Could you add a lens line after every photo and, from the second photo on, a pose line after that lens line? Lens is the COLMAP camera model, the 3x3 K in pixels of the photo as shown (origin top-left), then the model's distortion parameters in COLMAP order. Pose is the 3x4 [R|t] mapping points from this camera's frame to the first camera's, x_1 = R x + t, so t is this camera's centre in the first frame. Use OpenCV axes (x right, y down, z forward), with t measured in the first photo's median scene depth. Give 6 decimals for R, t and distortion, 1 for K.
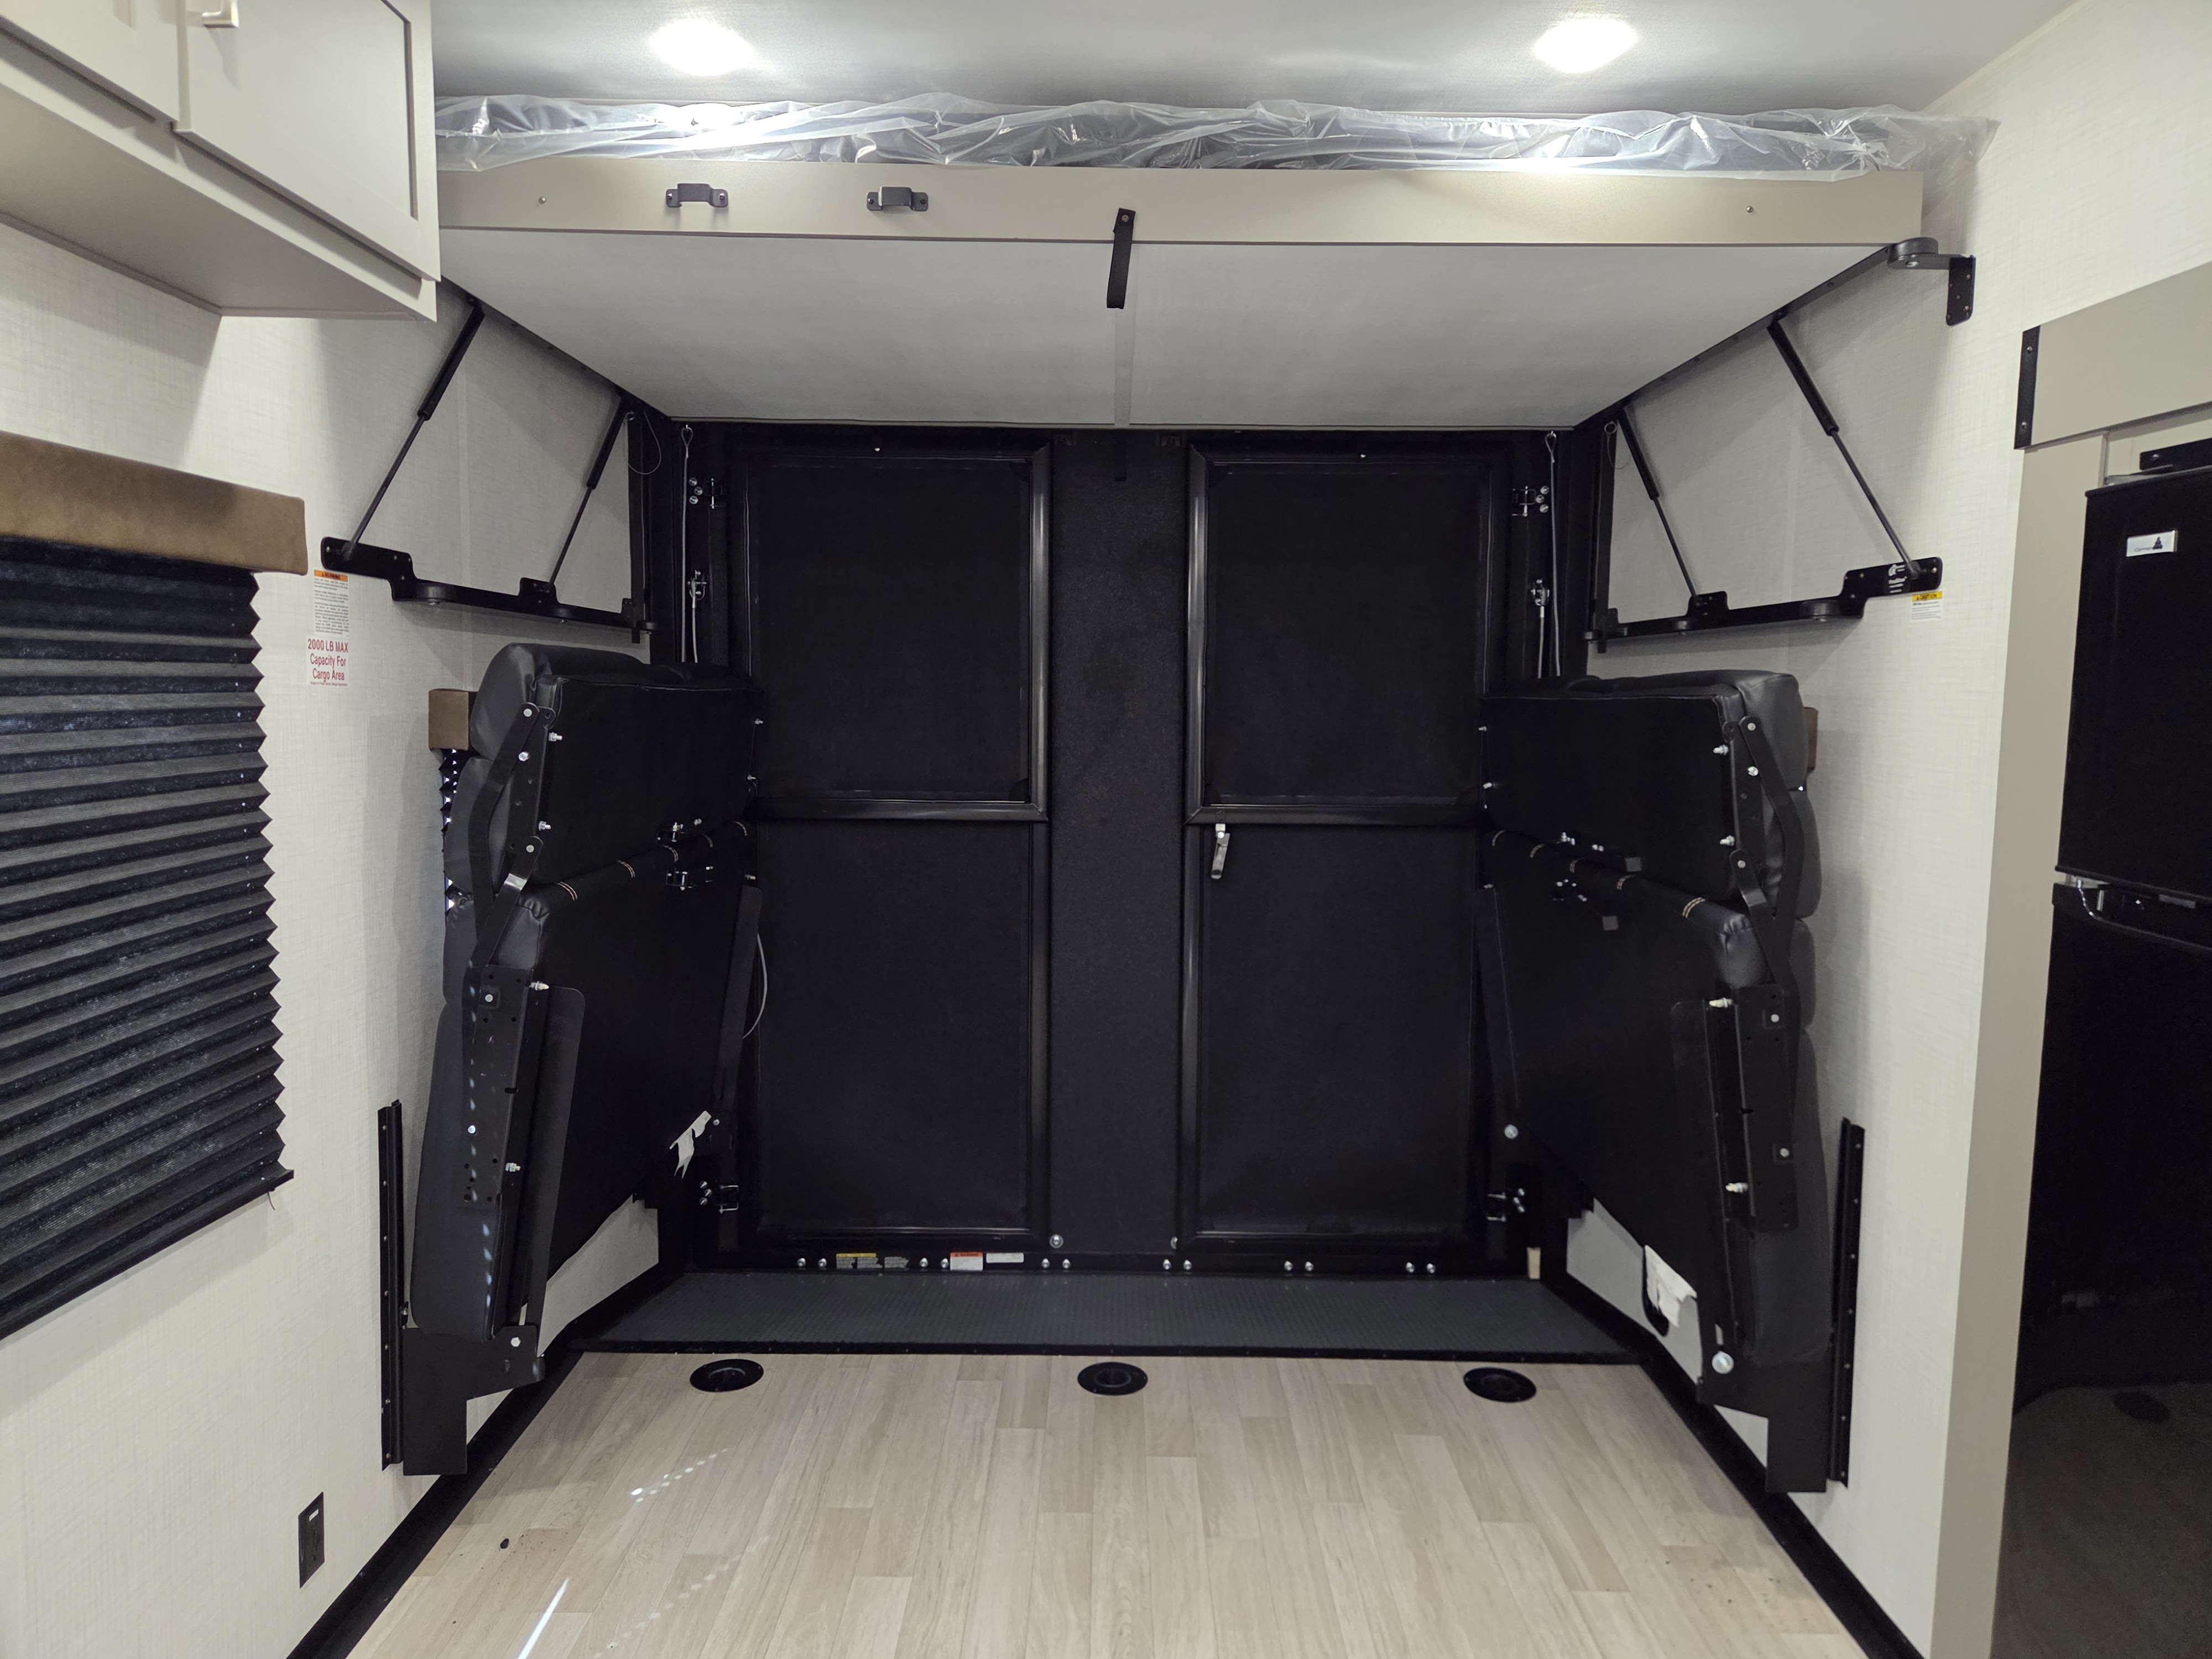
lens RADIAL K [[1494.4, 0, 1099.6], [0, 1494.4, 825.9], [0, 0, 1]] dist [0.058856, -0.050343]
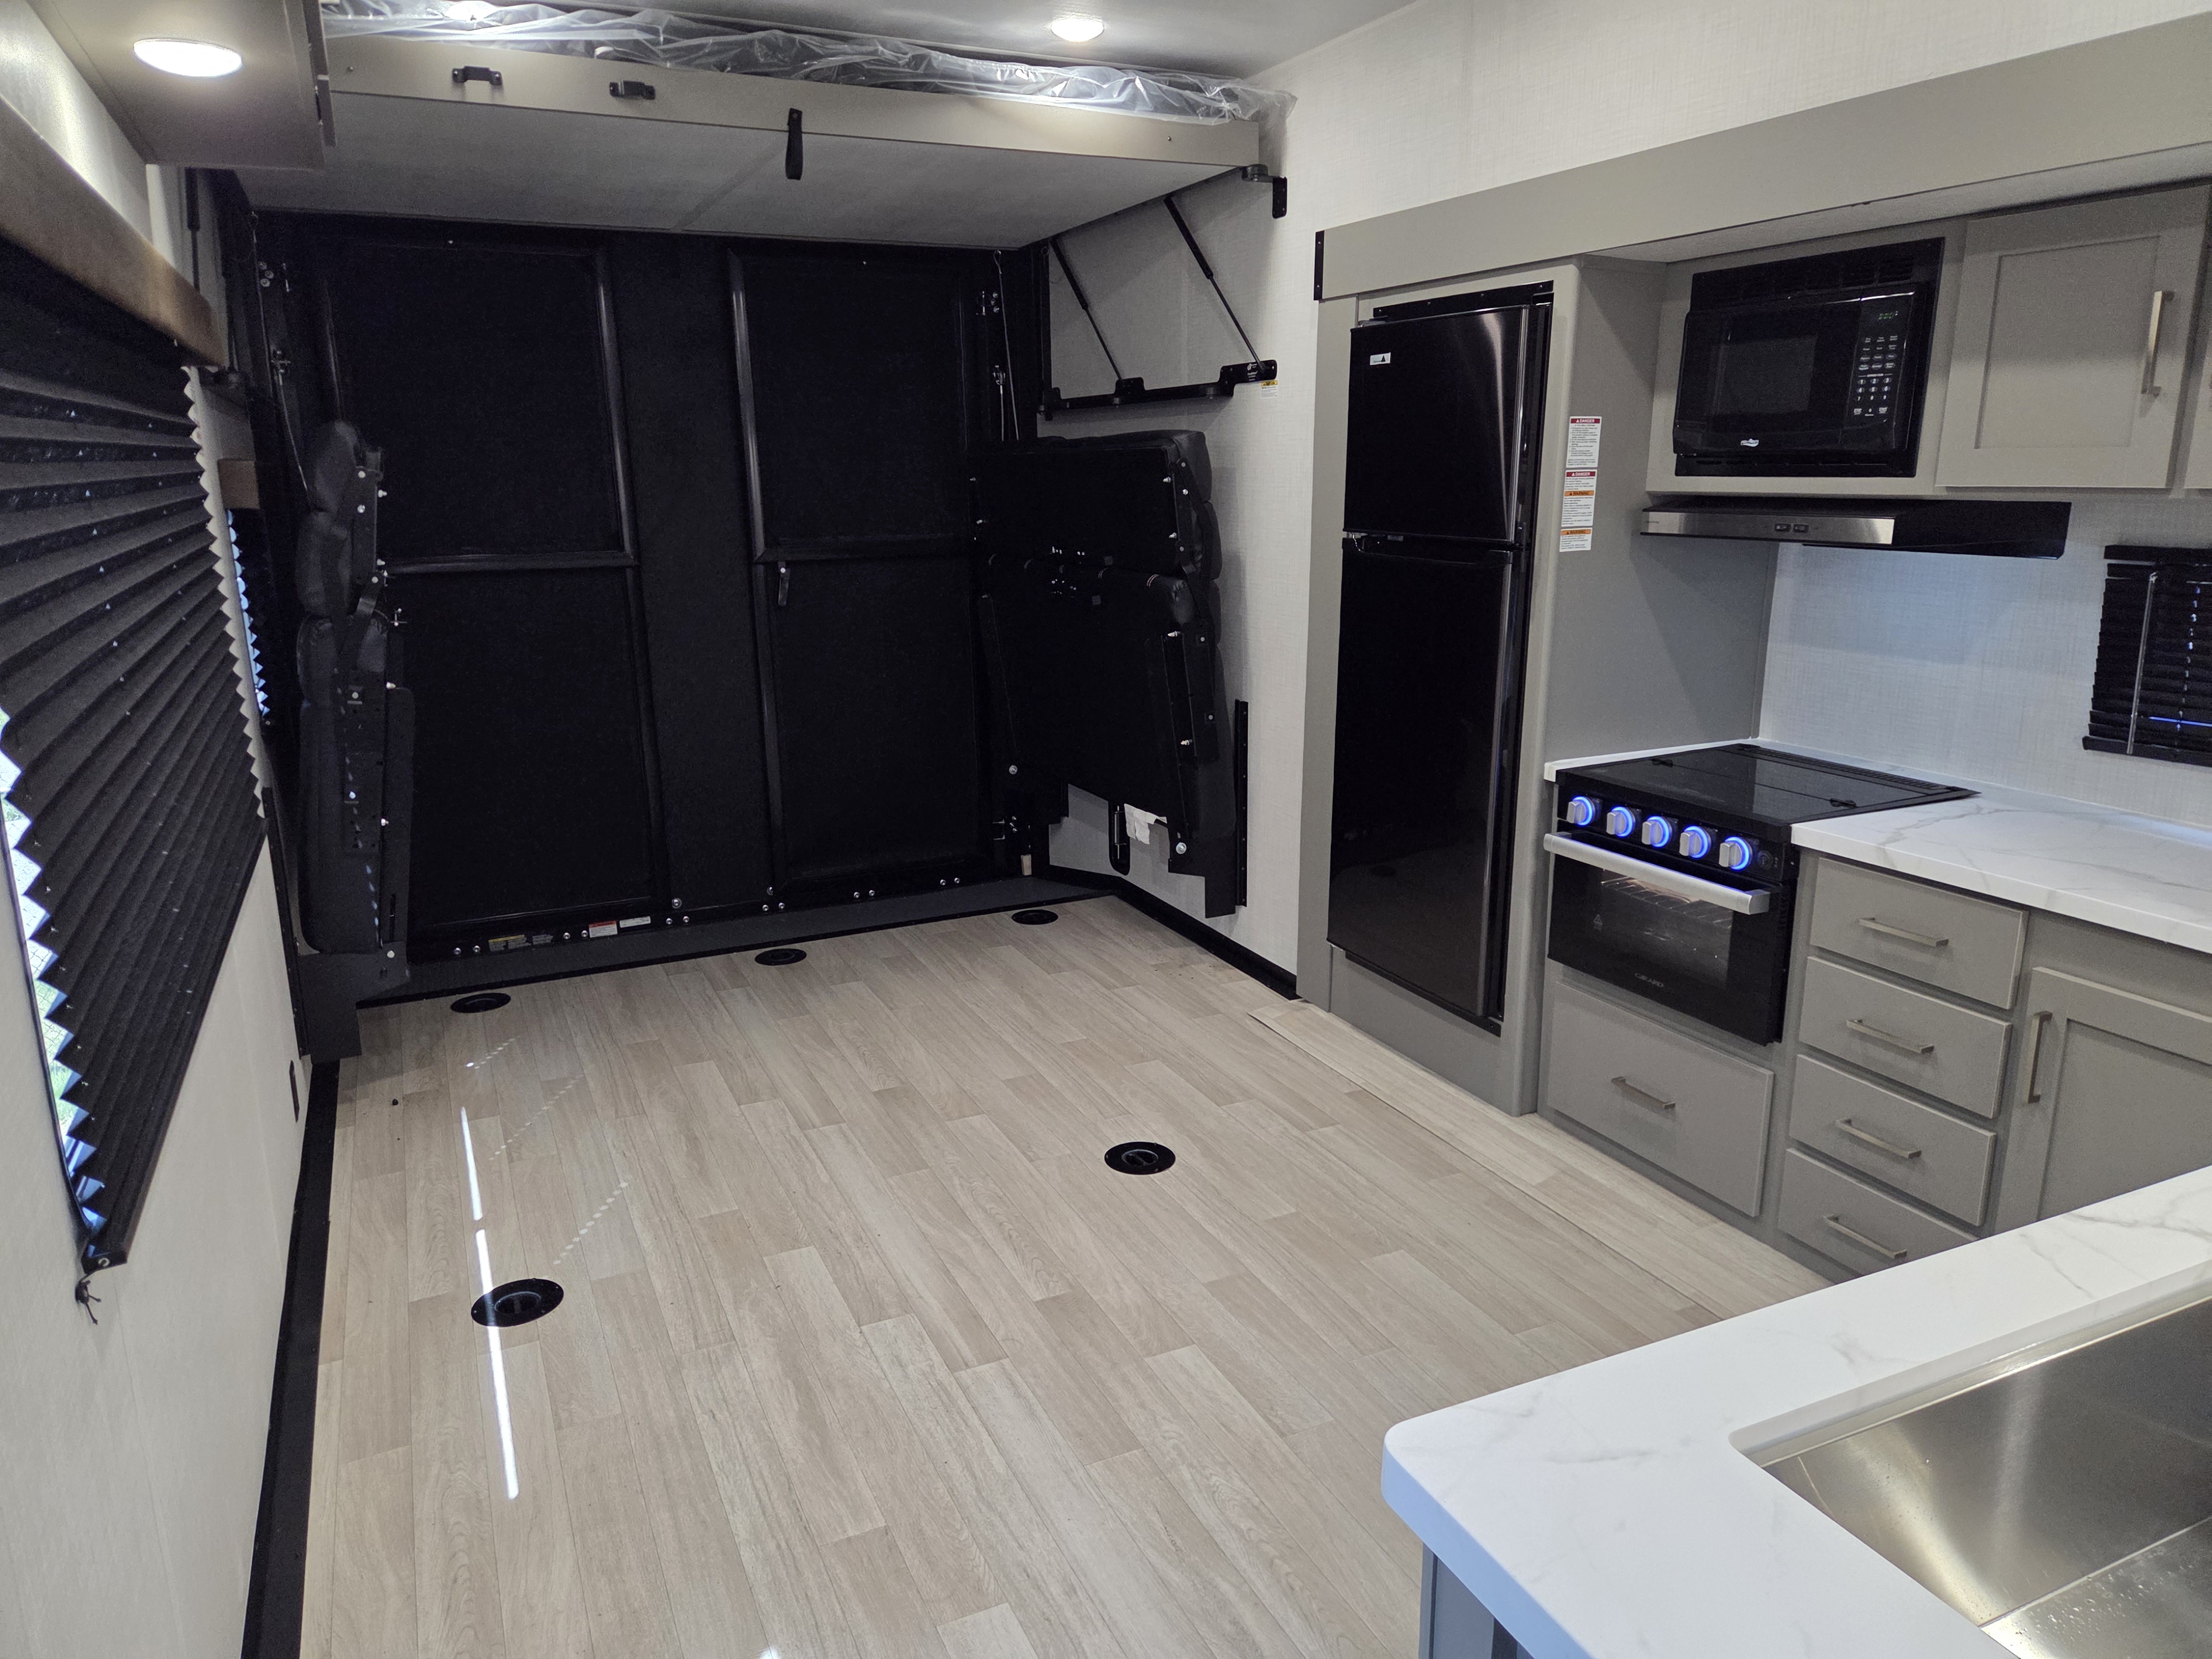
lens RADIAL K [[1494.4, 0, 1090.4], [0, 1494.4, 840.4], [0, 0, 1]] dist [0.058856, -0.050343]
pose [[0.907366, -0.126149, 0.400966, -0.363157], [0.062667, 0.983841, 0.167718, 0.056169], [-0.415644, -0.127054, 0.900609, -0.485766]]
